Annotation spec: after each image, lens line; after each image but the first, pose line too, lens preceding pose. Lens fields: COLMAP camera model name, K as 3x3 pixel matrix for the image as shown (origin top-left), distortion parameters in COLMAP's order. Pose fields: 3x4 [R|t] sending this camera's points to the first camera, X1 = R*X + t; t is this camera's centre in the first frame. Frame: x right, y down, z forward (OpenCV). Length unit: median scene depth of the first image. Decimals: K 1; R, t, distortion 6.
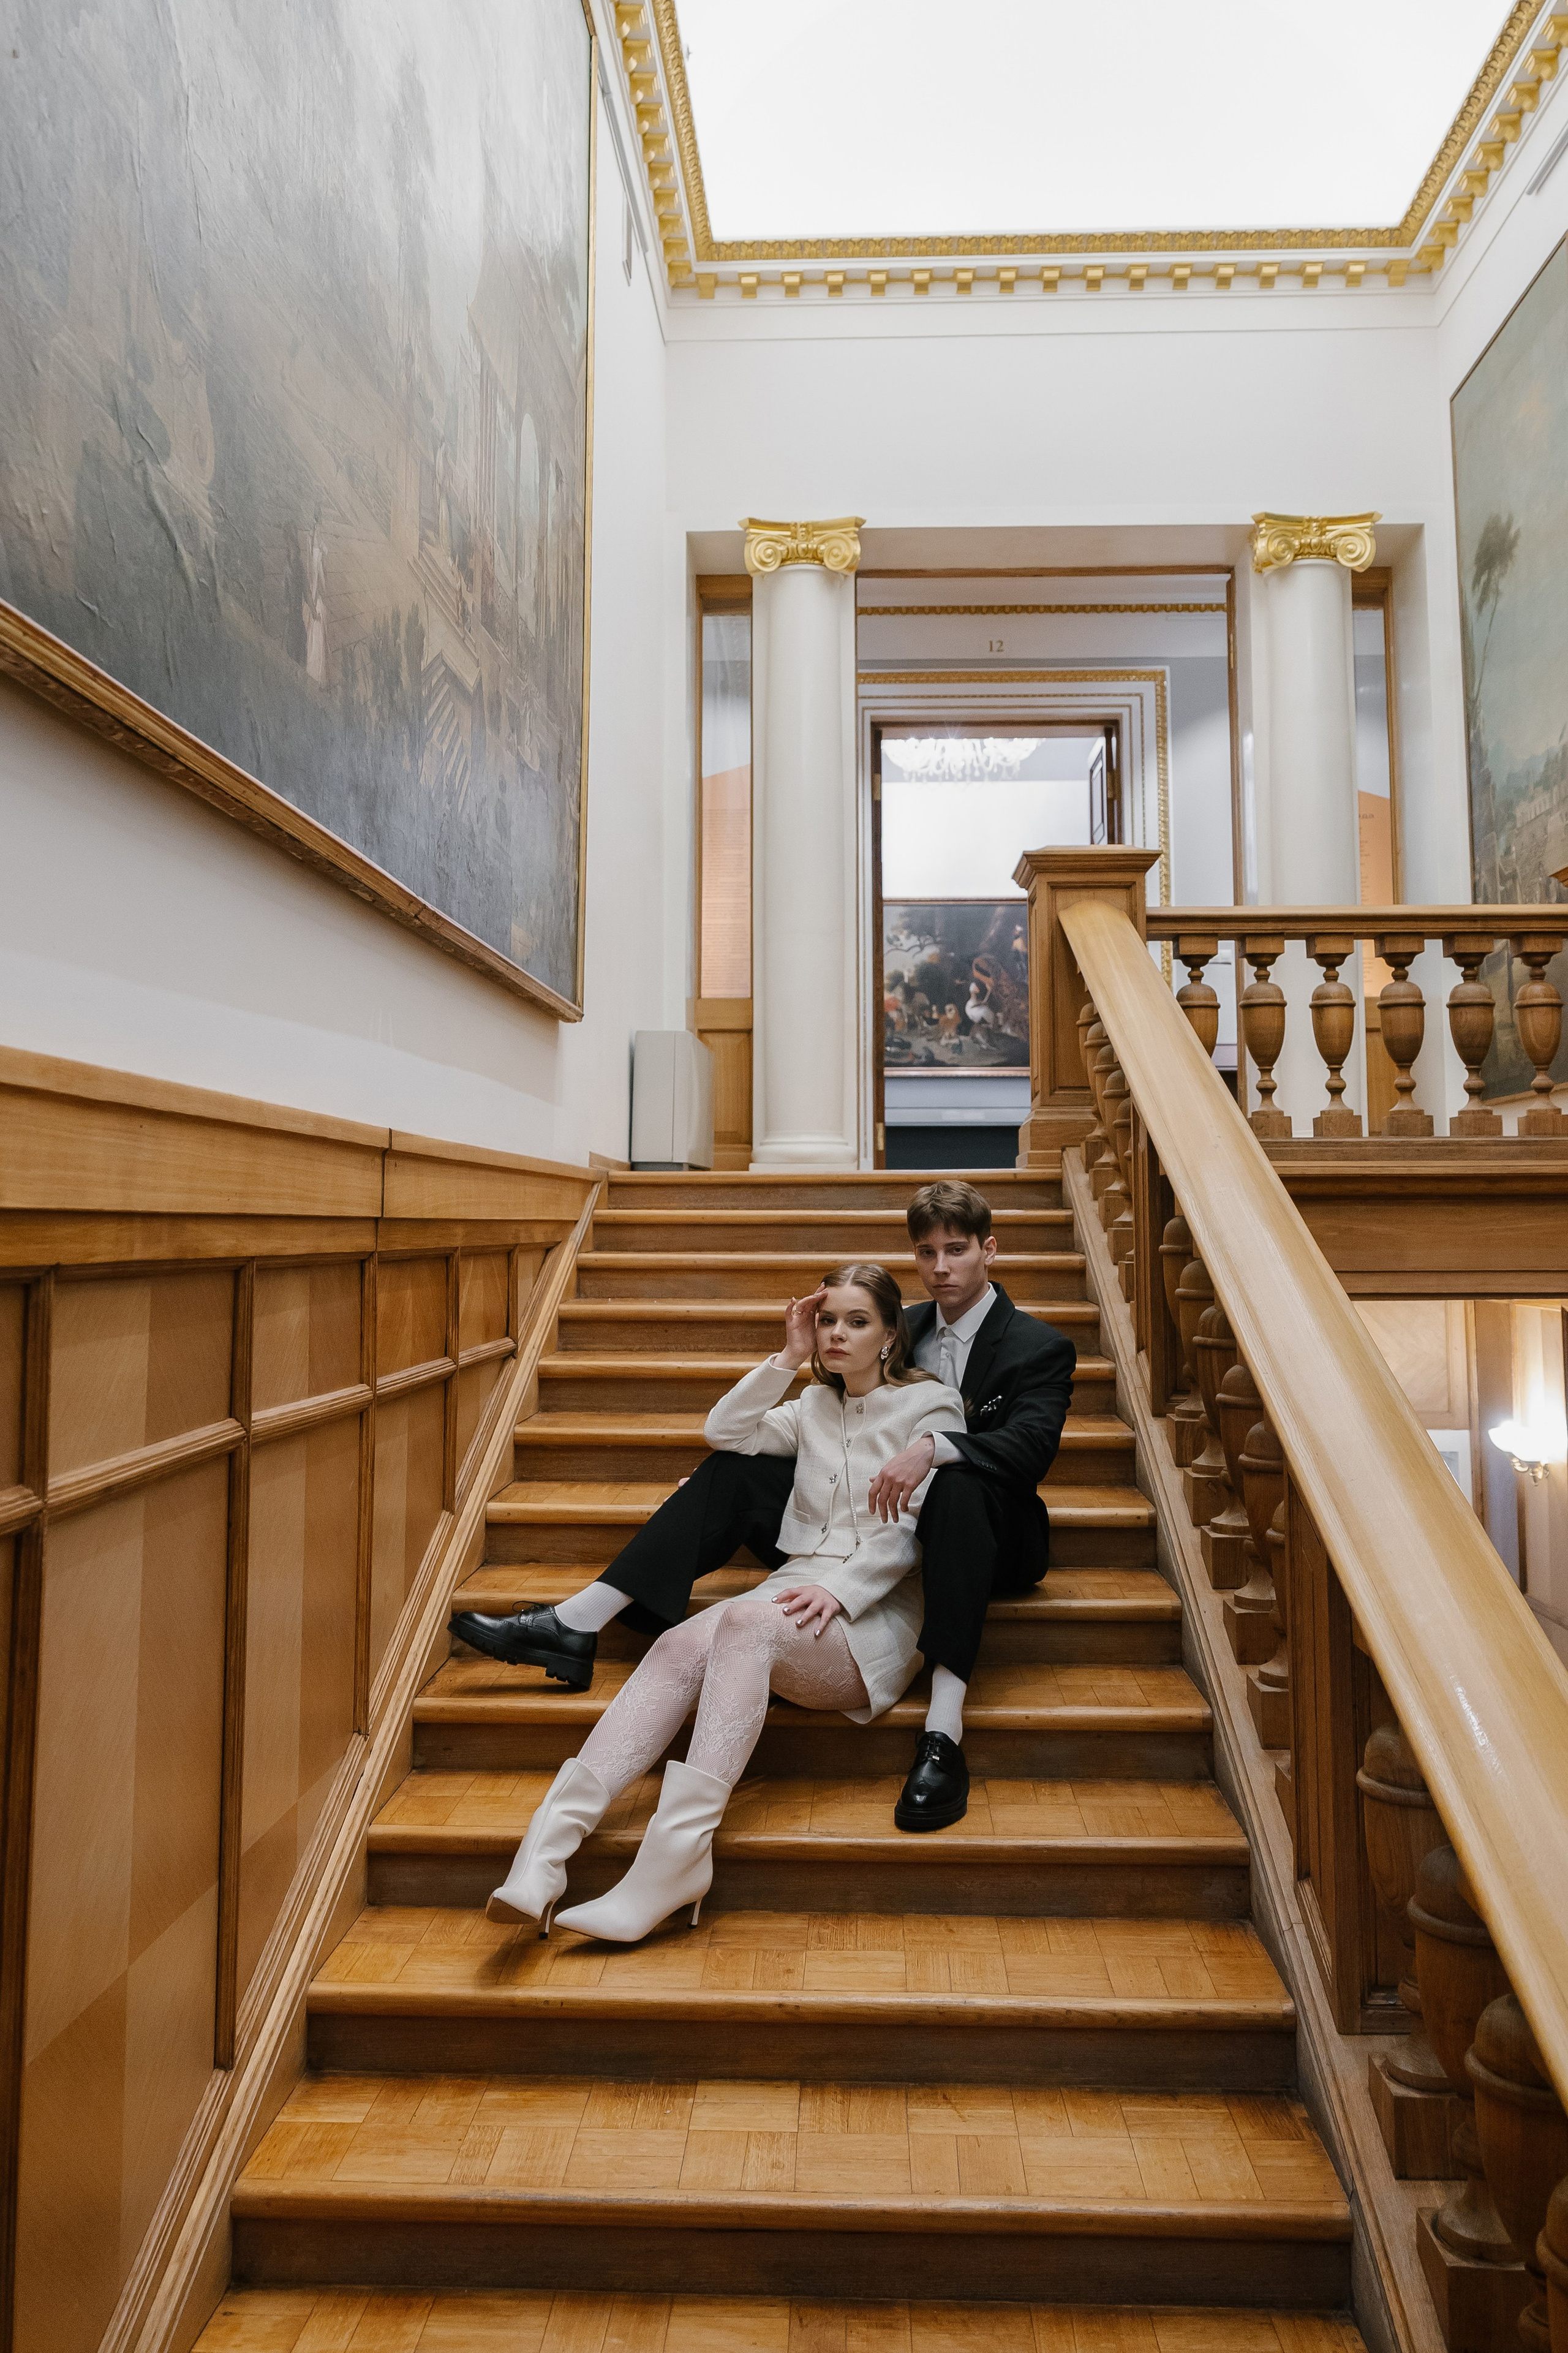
lens RADIAL K [[1699.2, 0, 794.7], [0, 1699.2, 1185.7], [0, 0, 1]] dist [0.009624, 0.004213]
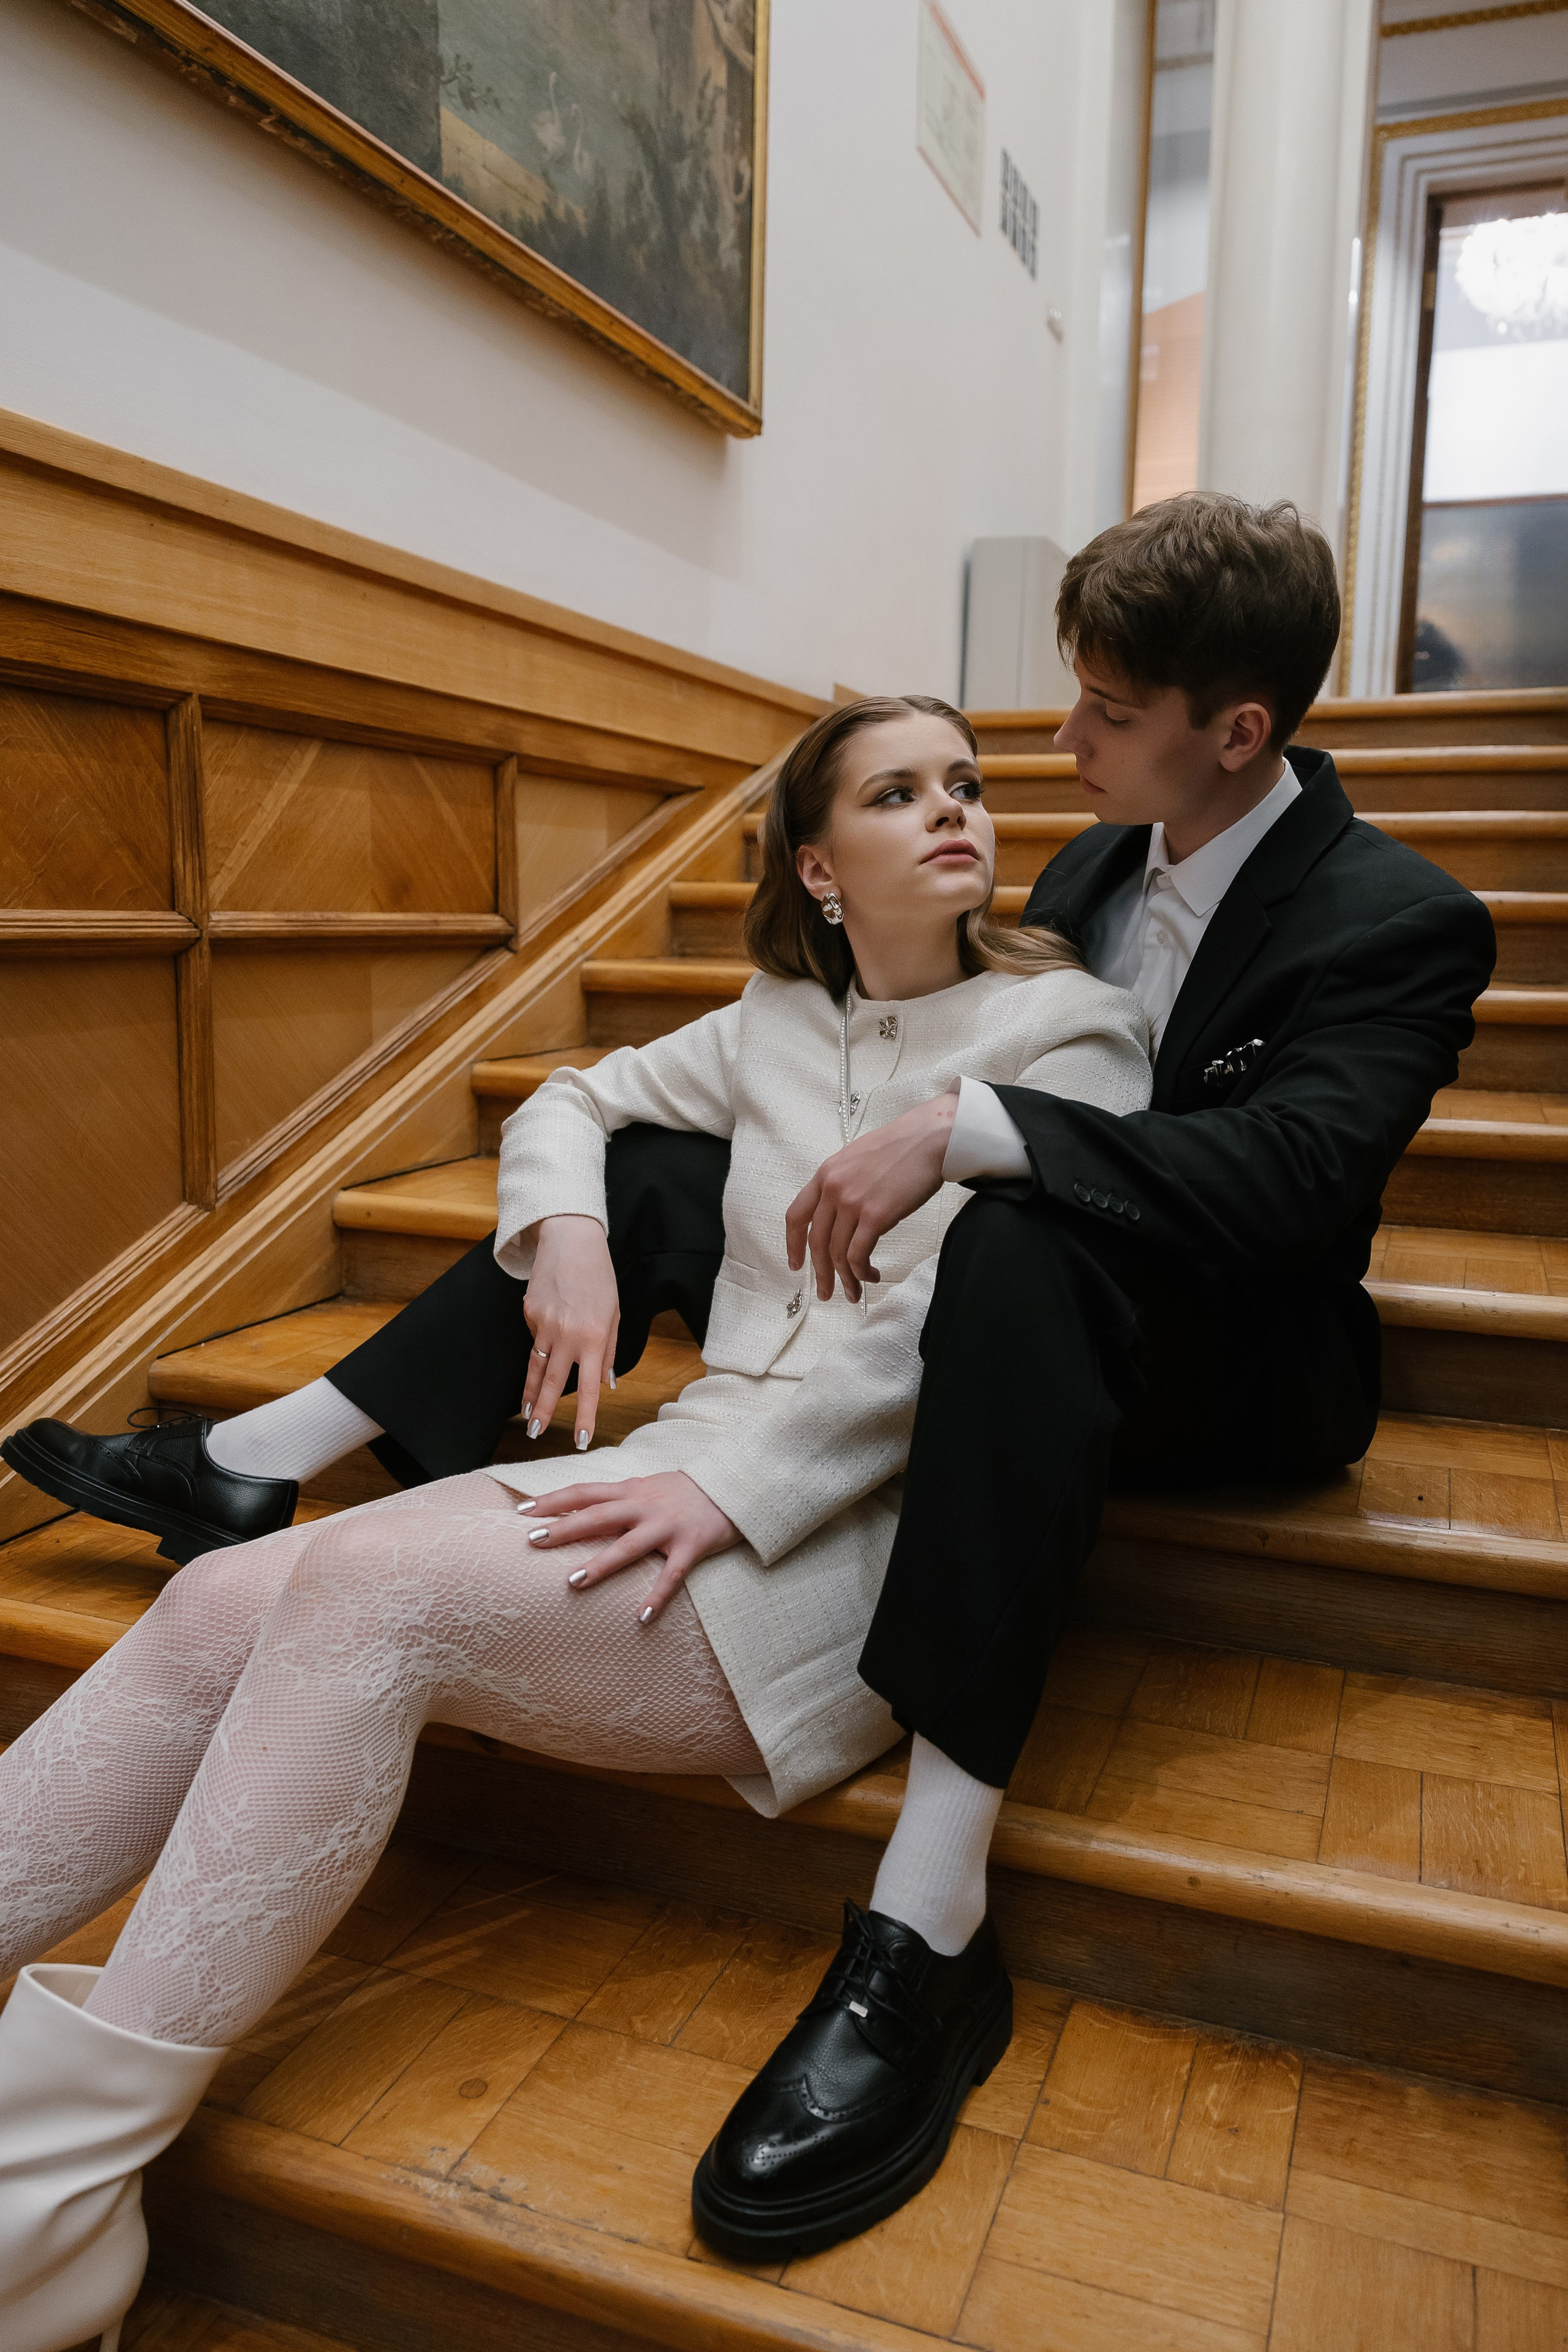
lens RADIAL K [[1698.6, 0, 782.3], [0, 1698.6, 1160.6], [0, 0, 1]] dist [0.009624, 0.004213]
pose [[0.949883, 0.058152, -0.307151, 0.141661], [-0.004684, 0.985083, 0.172017, 0.092105], [0.312572, -0.161957, 0.935985, 0.601223]]
